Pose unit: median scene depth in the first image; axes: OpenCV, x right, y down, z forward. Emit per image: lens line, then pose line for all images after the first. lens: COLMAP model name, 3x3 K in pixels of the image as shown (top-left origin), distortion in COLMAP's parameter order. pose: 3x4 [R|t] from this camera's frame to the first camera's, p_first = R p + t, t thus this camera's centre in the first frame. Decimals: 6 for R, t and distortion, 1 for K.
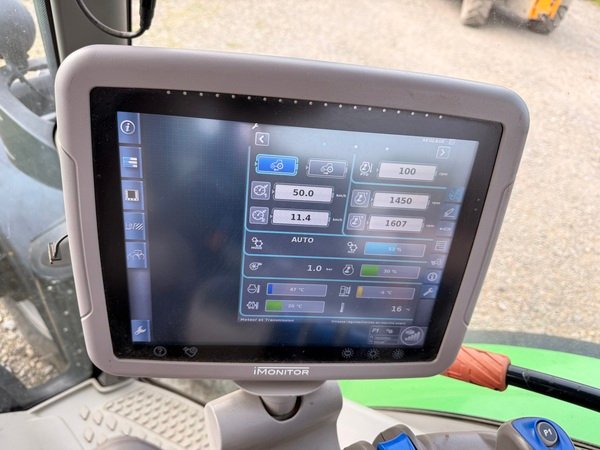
lens RADIAL K [[421.2, 0, 300.0], [0, 421.2, 225.0], [0, 0, 1]] dist [0.075252, -0.091930]
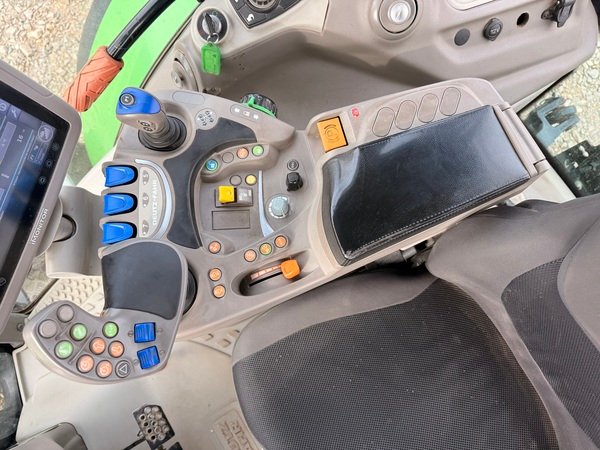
lens RADIAL K [[421.2, 0, 300.0], [0, 421.2, 225.0], [0, 0, 1]] dist [0.075252, -0.091930]
pose [[0.359225, -0.933204, 0.009316, 0.247407], [0.643404, 0.254876, 0.721852, -0.132353], [-0.676010, -0.253313, 0.691985, -0.581330]]
